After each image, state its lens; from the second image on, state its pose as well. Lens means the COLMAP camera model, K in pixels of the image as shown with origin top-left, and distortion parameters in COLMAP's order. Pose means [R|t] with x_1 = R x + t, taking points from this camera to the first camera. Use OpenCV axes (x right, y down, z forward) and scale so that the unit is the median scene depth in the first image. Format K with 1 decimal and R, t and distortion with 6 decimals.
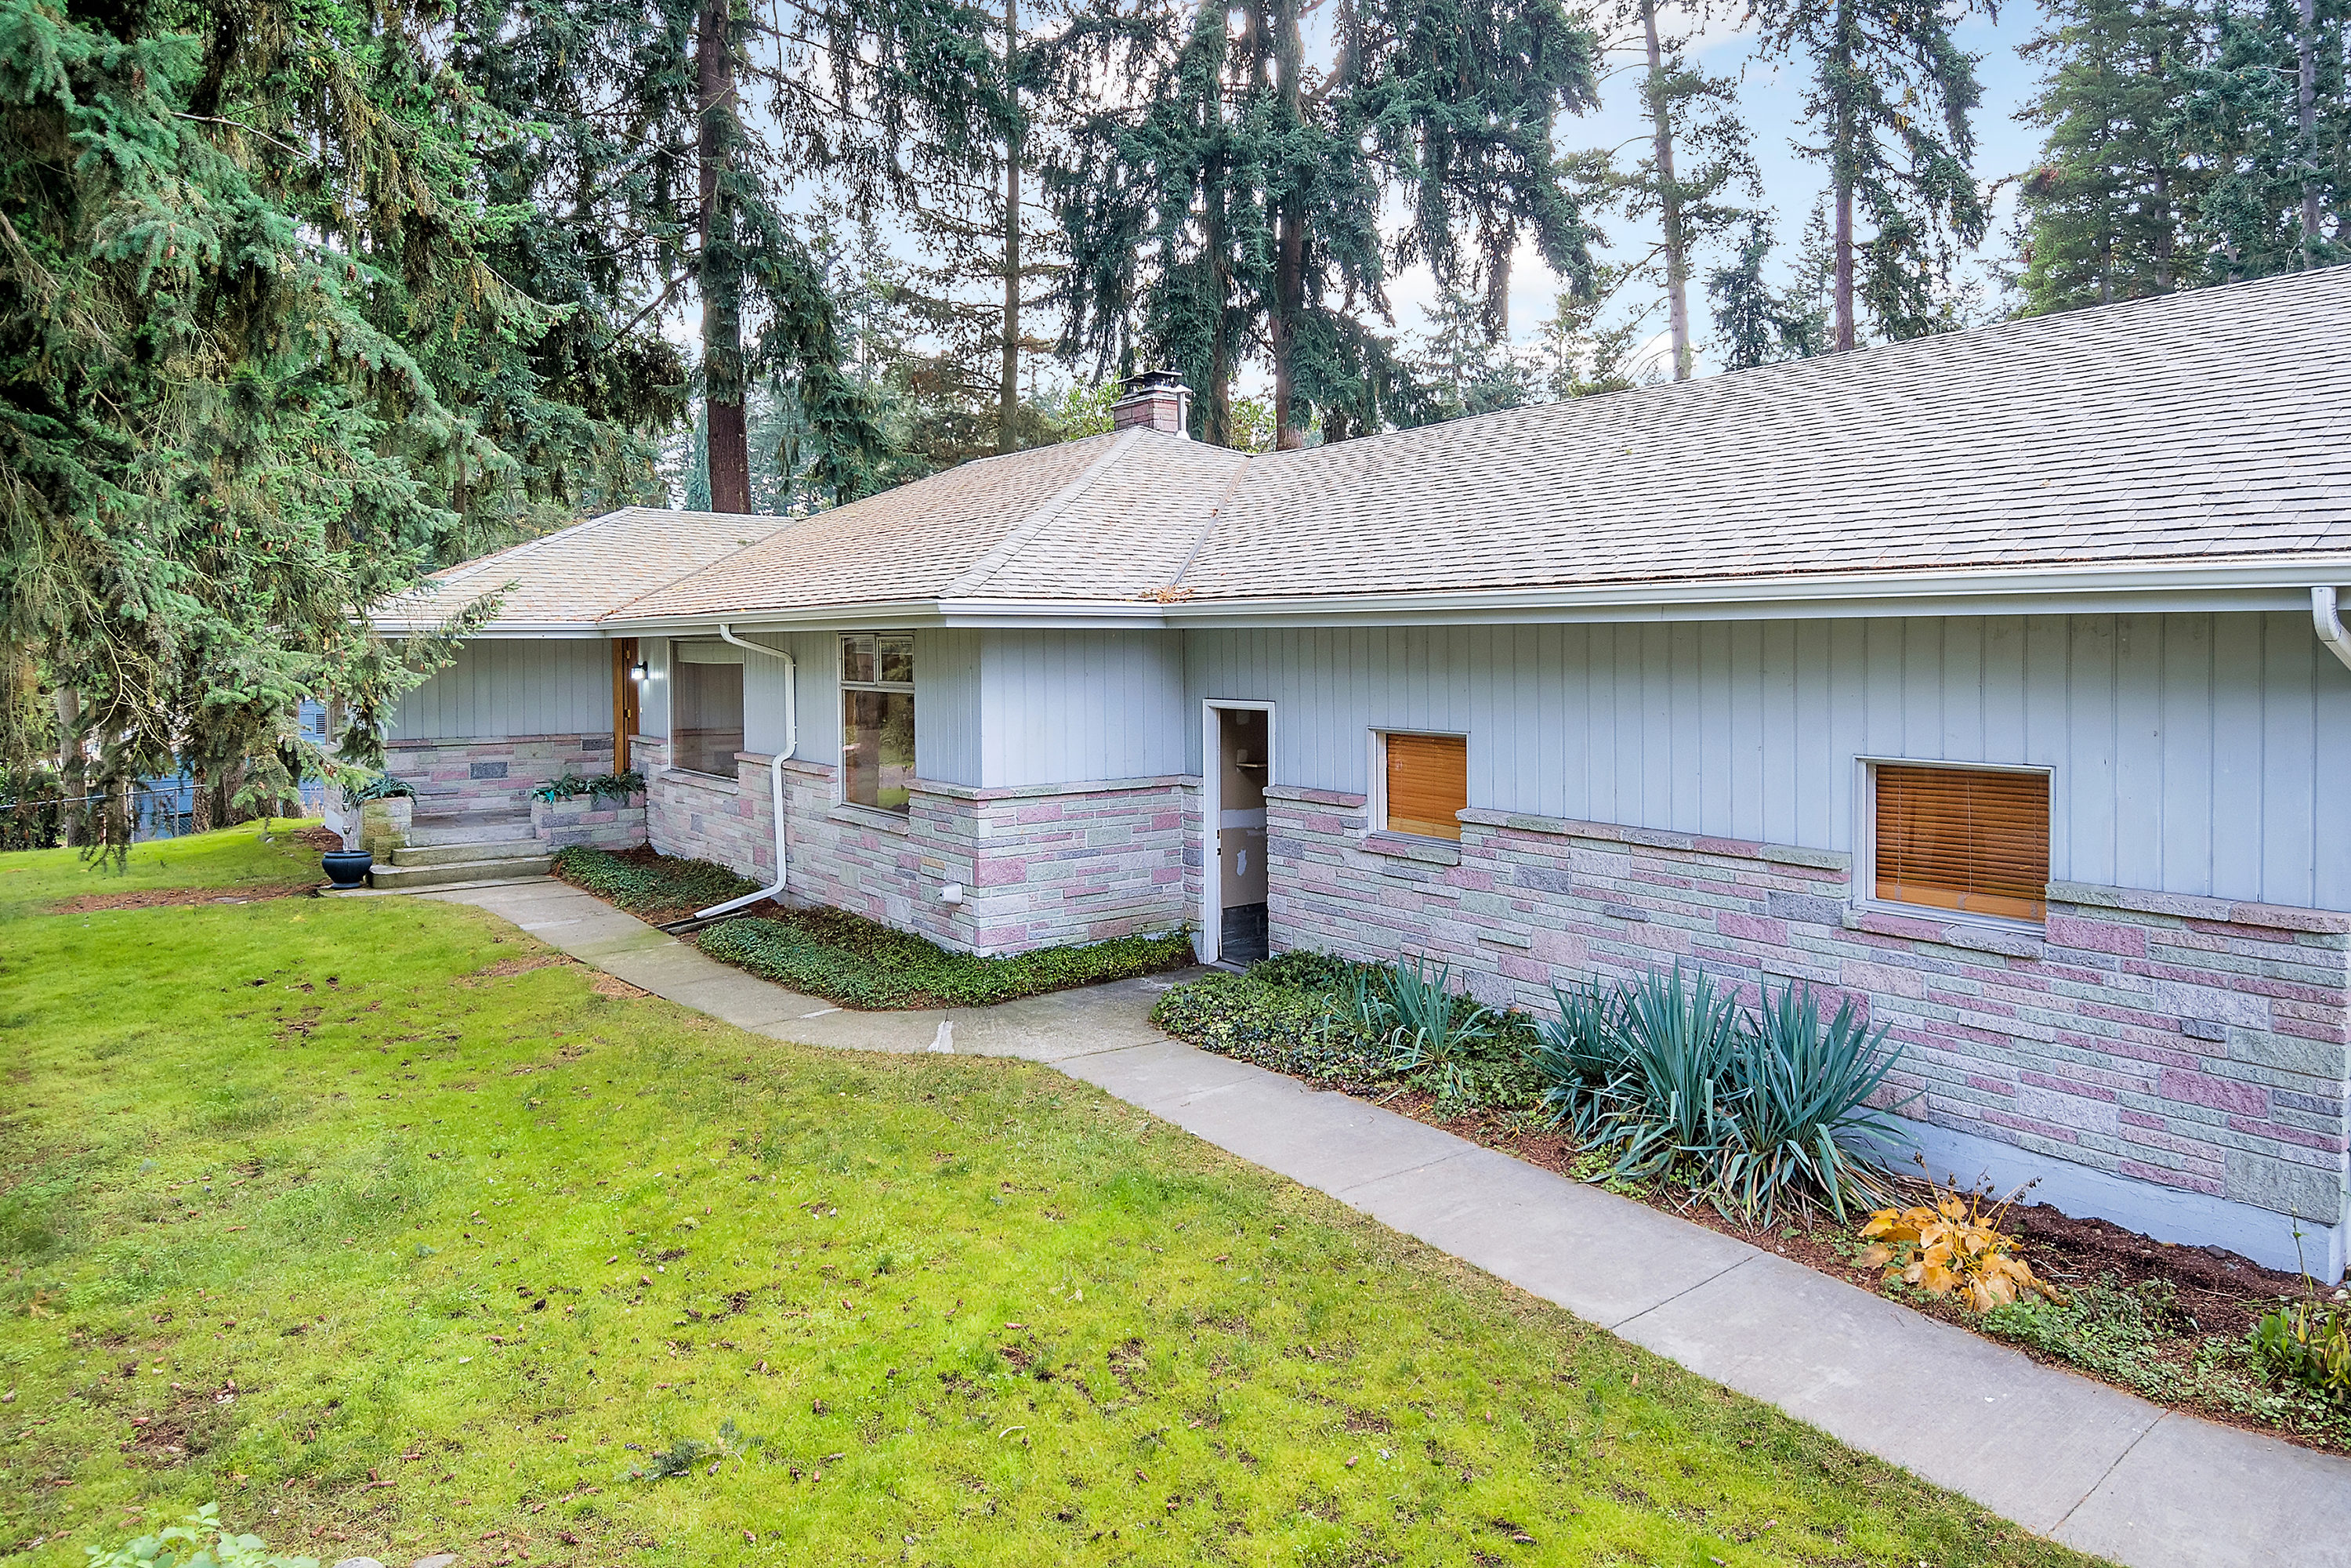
lens RADIAL K [[1393.6, 0, 1191.9], [0, 1393.6, 677.3], [0, 0, 1]] dist [0.067440, -0.083093]
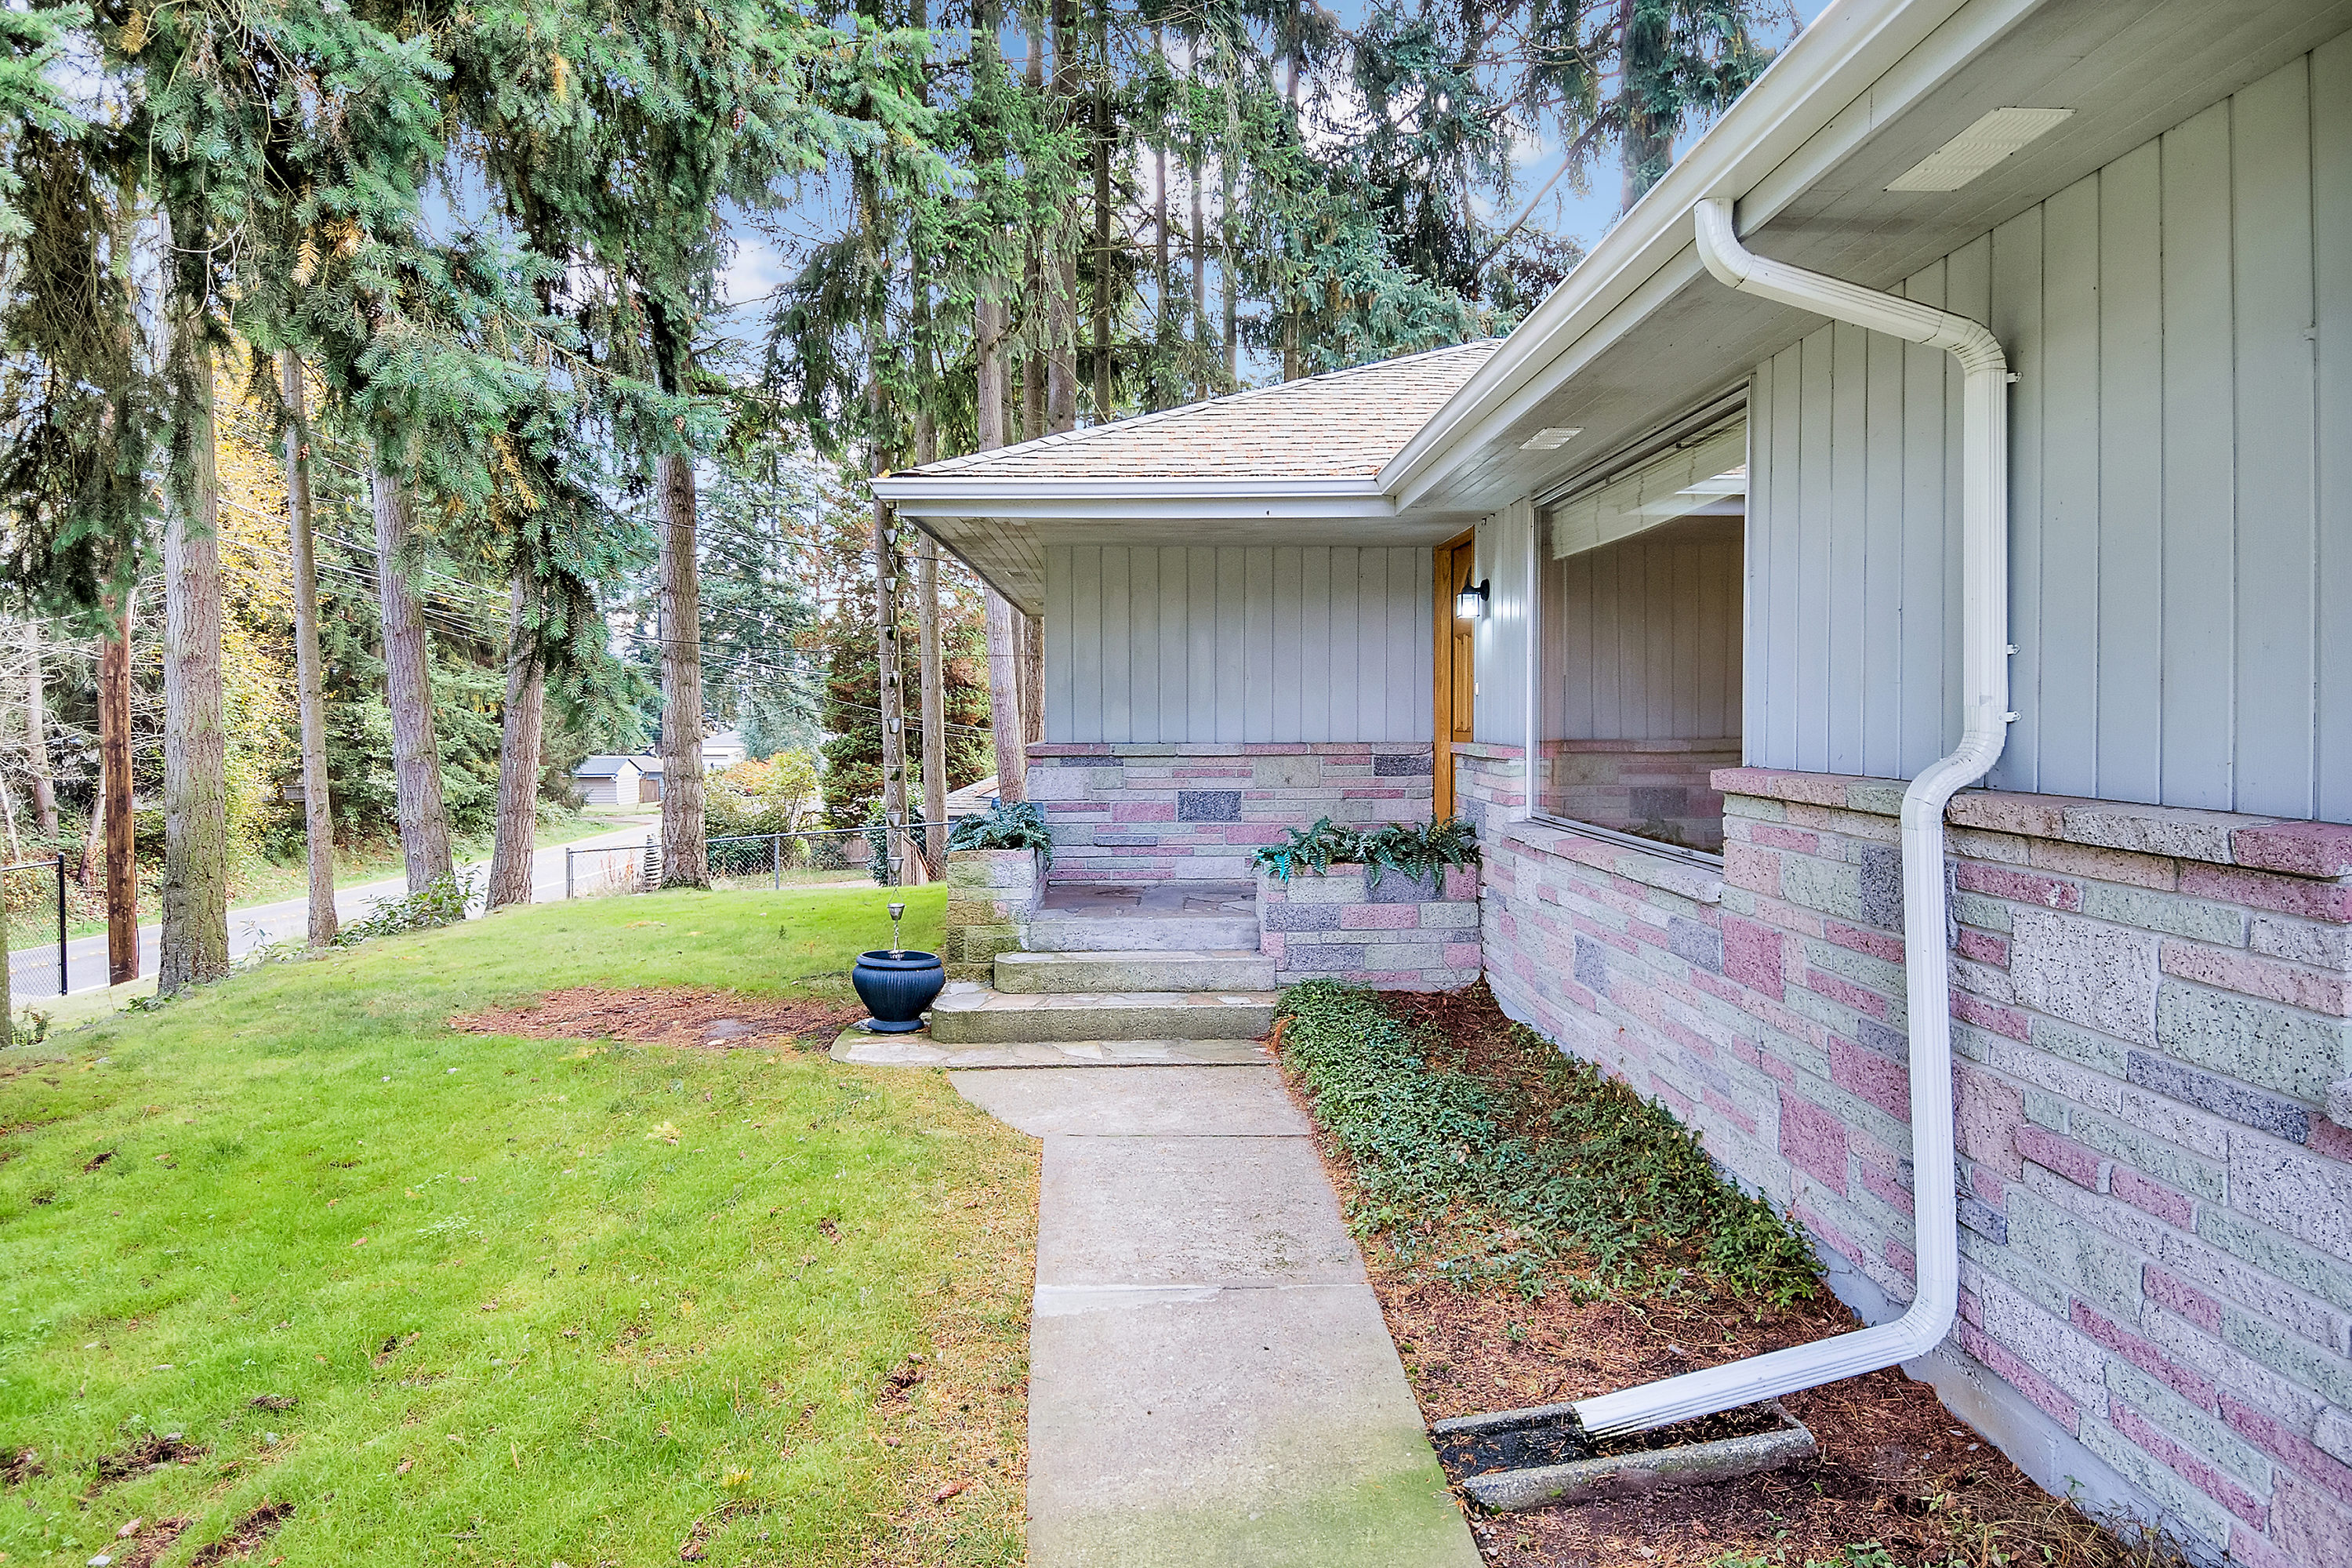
lens RADIAL K [[1436.6, 0, 1168.2], [0, 1436.6, 745.2], [0, 0, 1]] dist [0.068300, -0.094788]
pose [[0.809836, 0.011936, -0.586535, -0.110513], [-0.008490, 0.999927, 0.008627, 0.021899], [0.586595, -0.002006, 0.809878, 0.314323]]
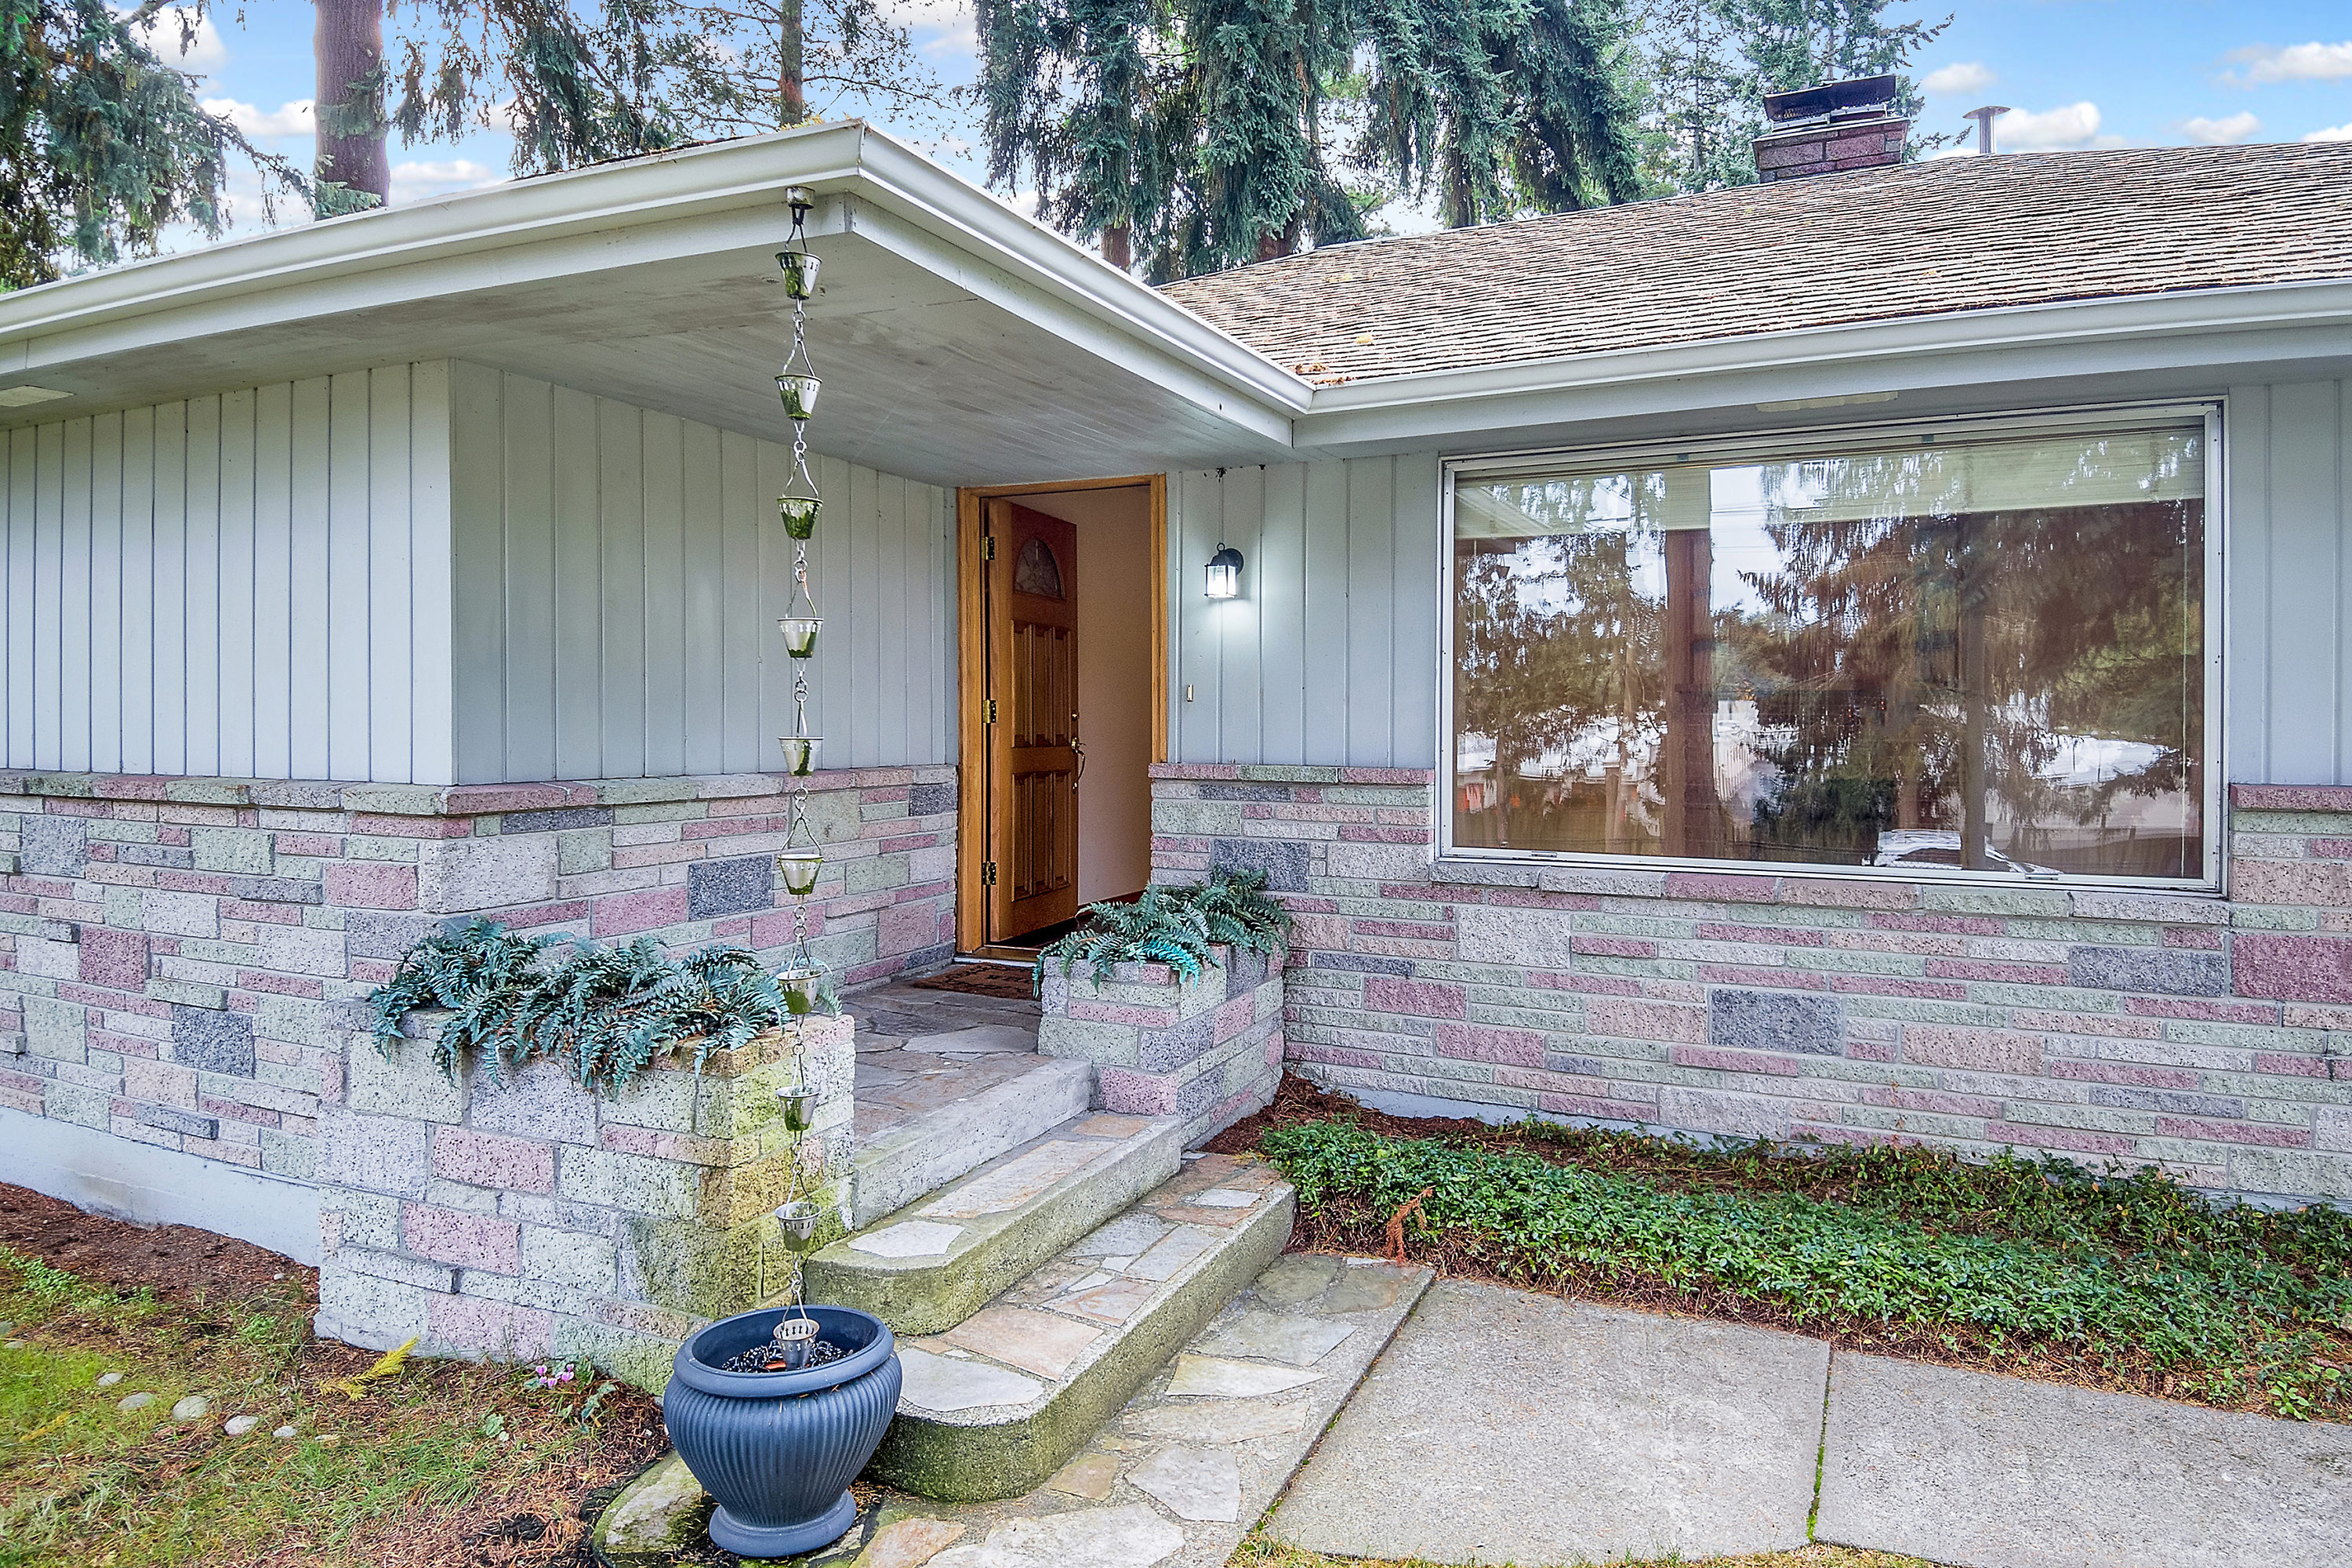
lens RADIAL K [[1396.4, 0, 1176.0], [0, 1396.4, 784.0], [0, 0, 1]] dist [0.076900, -0.084120]
pose [[0.881524, -0.015186, 0.471895, -0.315683], [0.001675, 0.999577, 0.029038, 0.020309], [-0.472137, -0.024807, 0.881176, 0.393280]]
